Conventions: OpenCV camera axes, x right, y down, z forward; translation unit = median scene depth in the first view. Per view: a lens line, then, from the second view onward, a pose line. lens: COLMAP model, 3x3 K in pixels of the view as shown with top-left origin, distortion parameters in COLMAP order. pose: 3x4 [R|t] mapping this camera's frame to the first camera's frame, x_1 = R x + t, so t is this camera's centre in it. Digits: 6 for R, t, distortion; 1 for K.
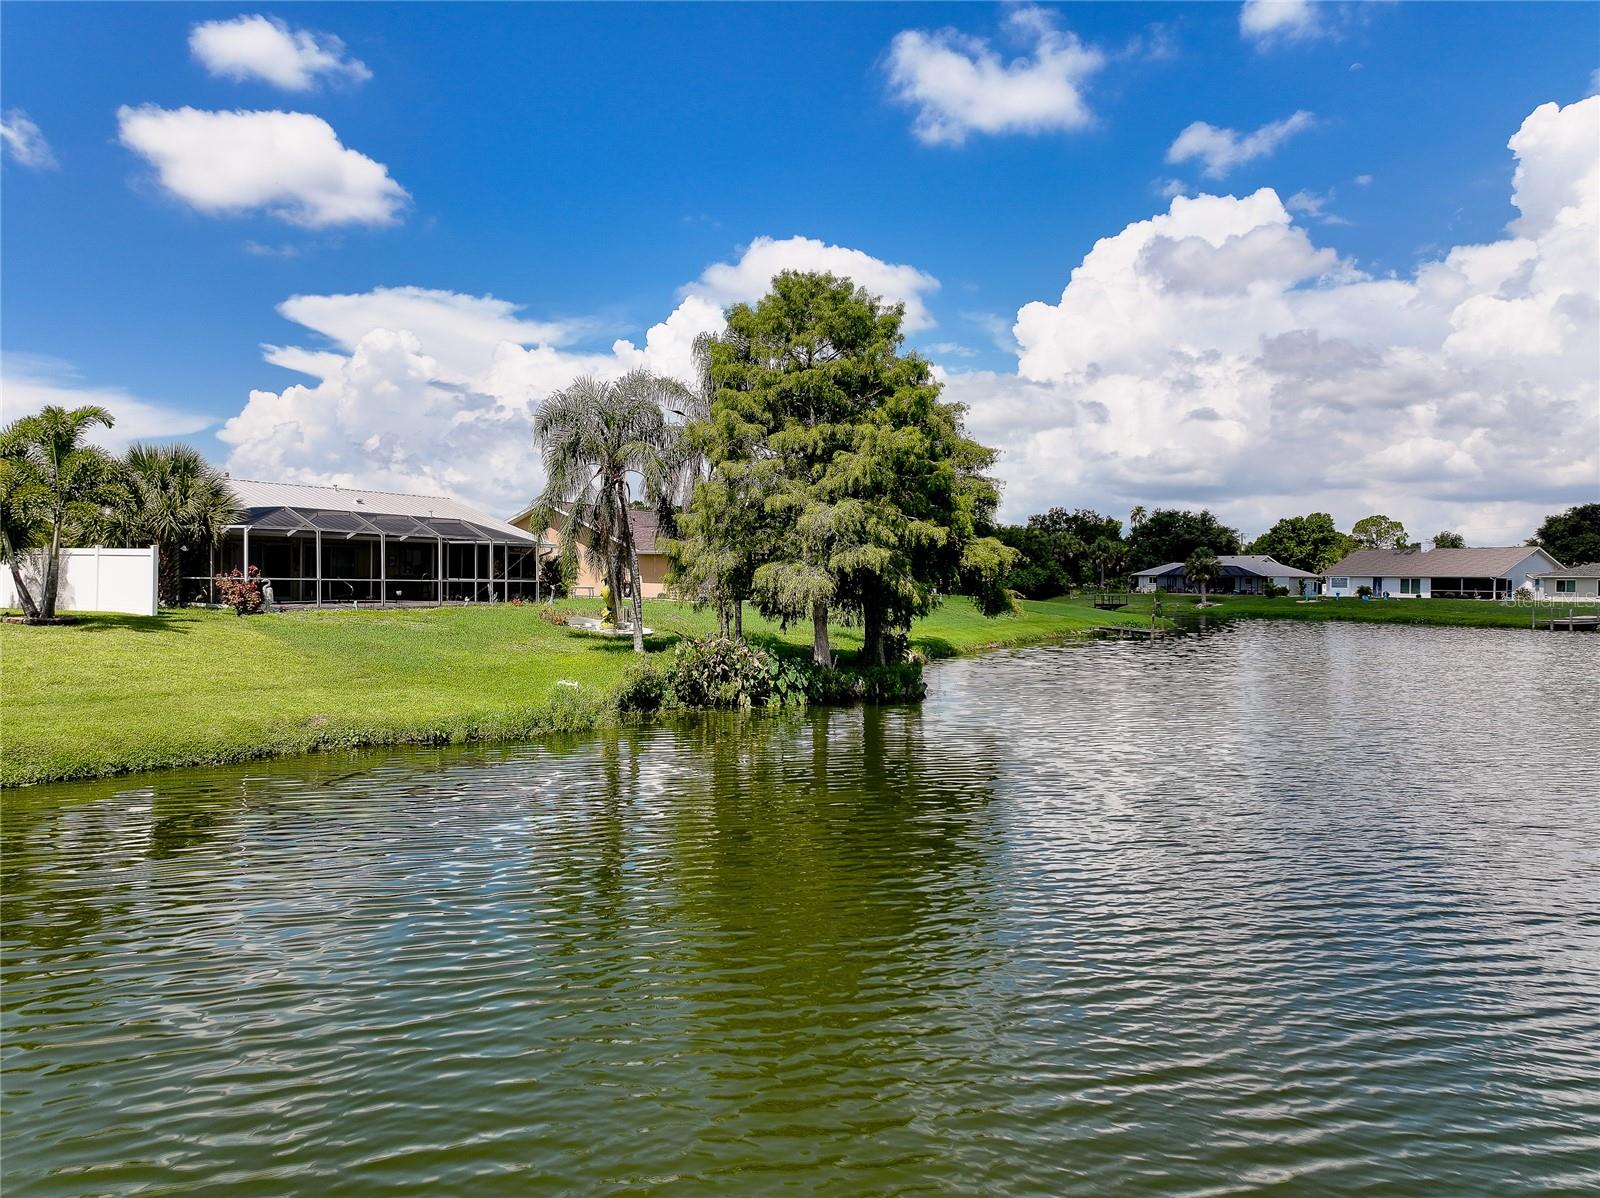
lens RADIAL K [[1124.1, 0, 807.1], [0, 1124.1, 595.0], [0, 0, 1]] dist [-0.001796, 0.018483]
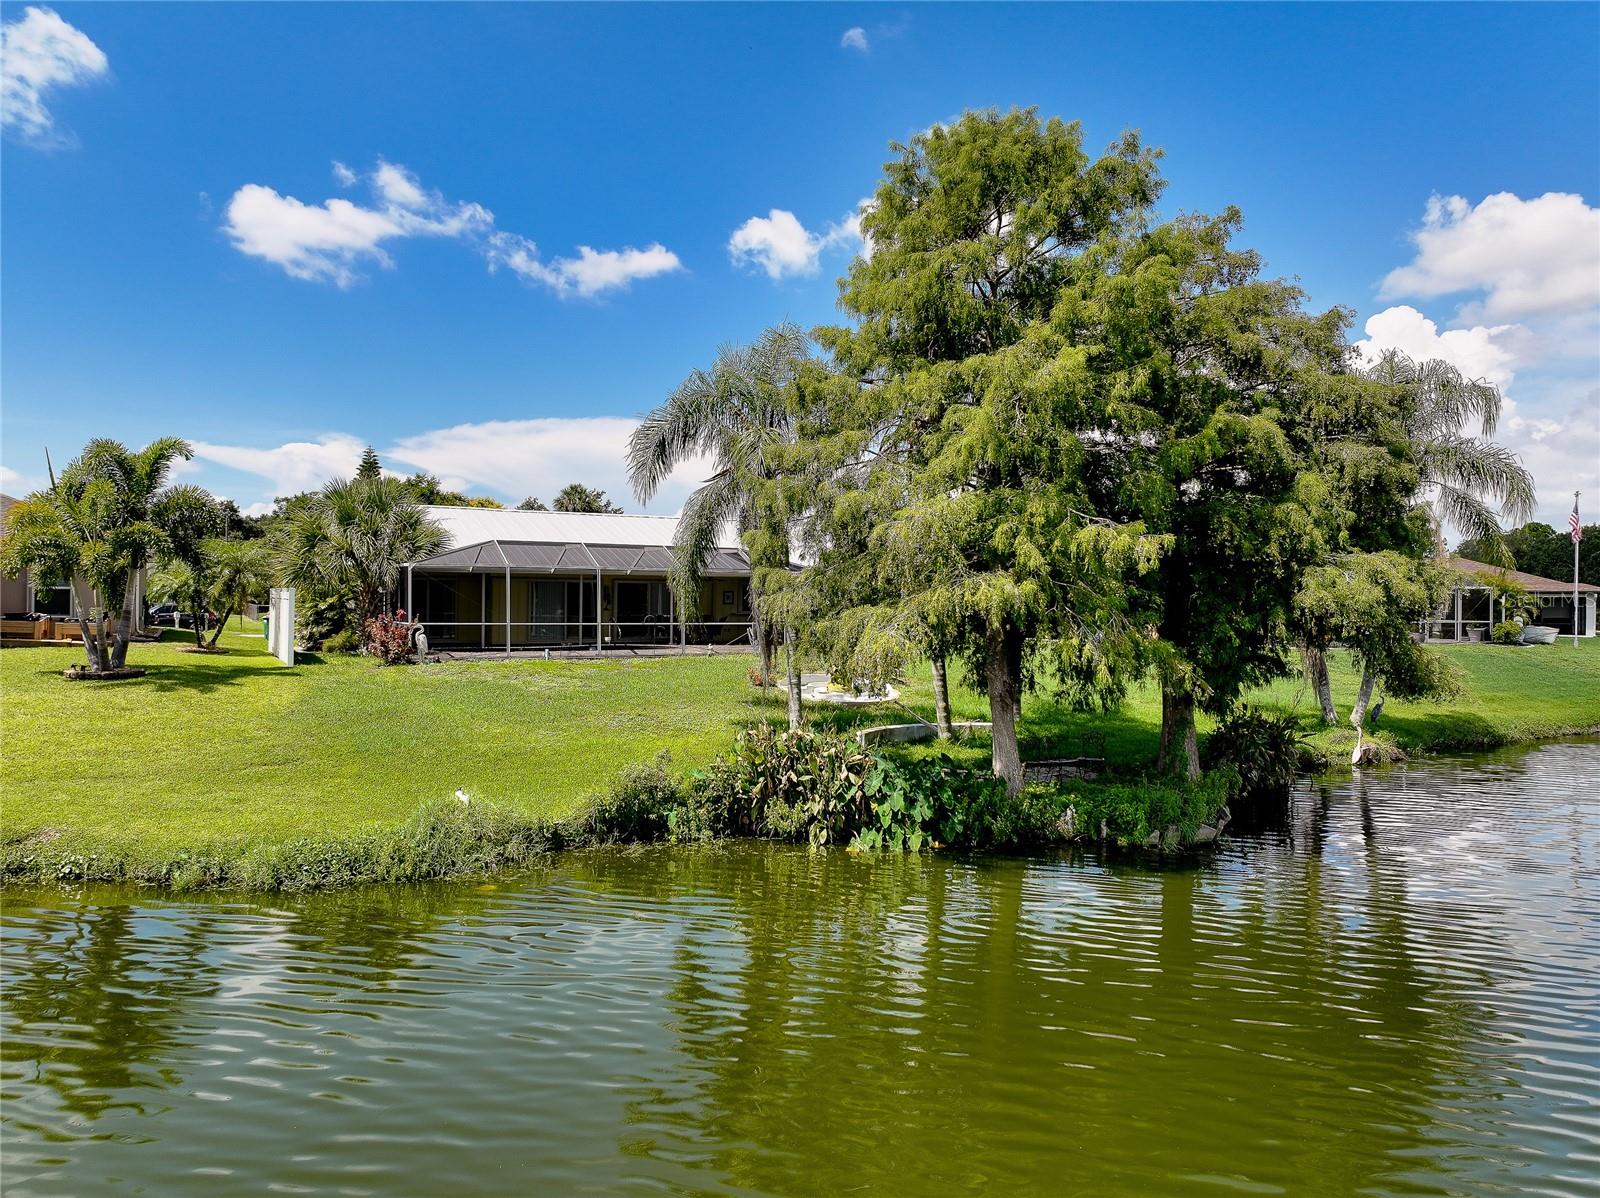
lens RADIAL K [[1124.1, 0, 807.1], [0, 1124.1, 595.0], [0, 0, 1]] dist [-0.001796, 0.018483]
pose [[0.834894, -0.006885, -0.550368, 0.268020], [-0.006696, 0.999721, -0.022664, -0.020538], [0.550371, 0.022607, 0.834614, 0.488412]]
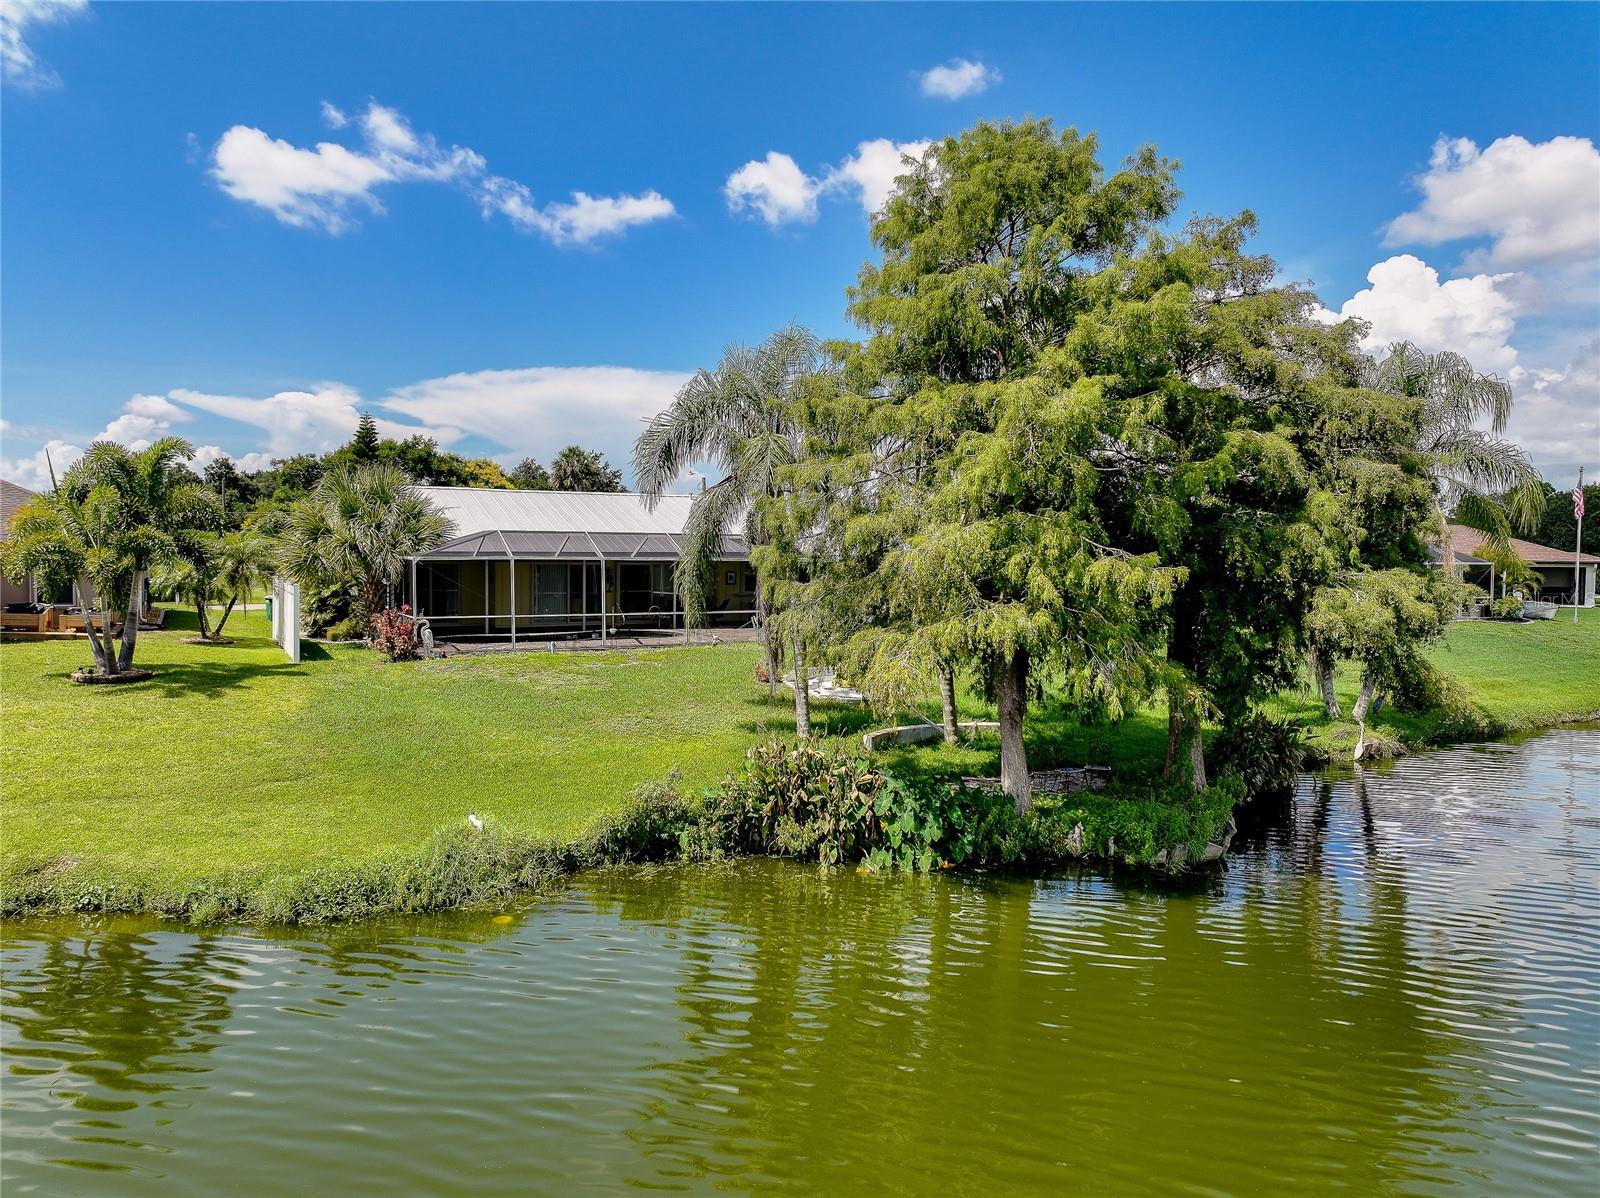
lens RADIAL K [[1124.1, 0, 807.1], [0, 1124.1, 595.0], [0, 0, 1]] dist [-0.001796, 0.018483]
pose [[0.836233, 0.017203, -0.548104, 0.261555], [-0.006798, 0.999756, 0.021006, -0.057749], [0.548332, -0.013839, 0.836146, 0.485027]]
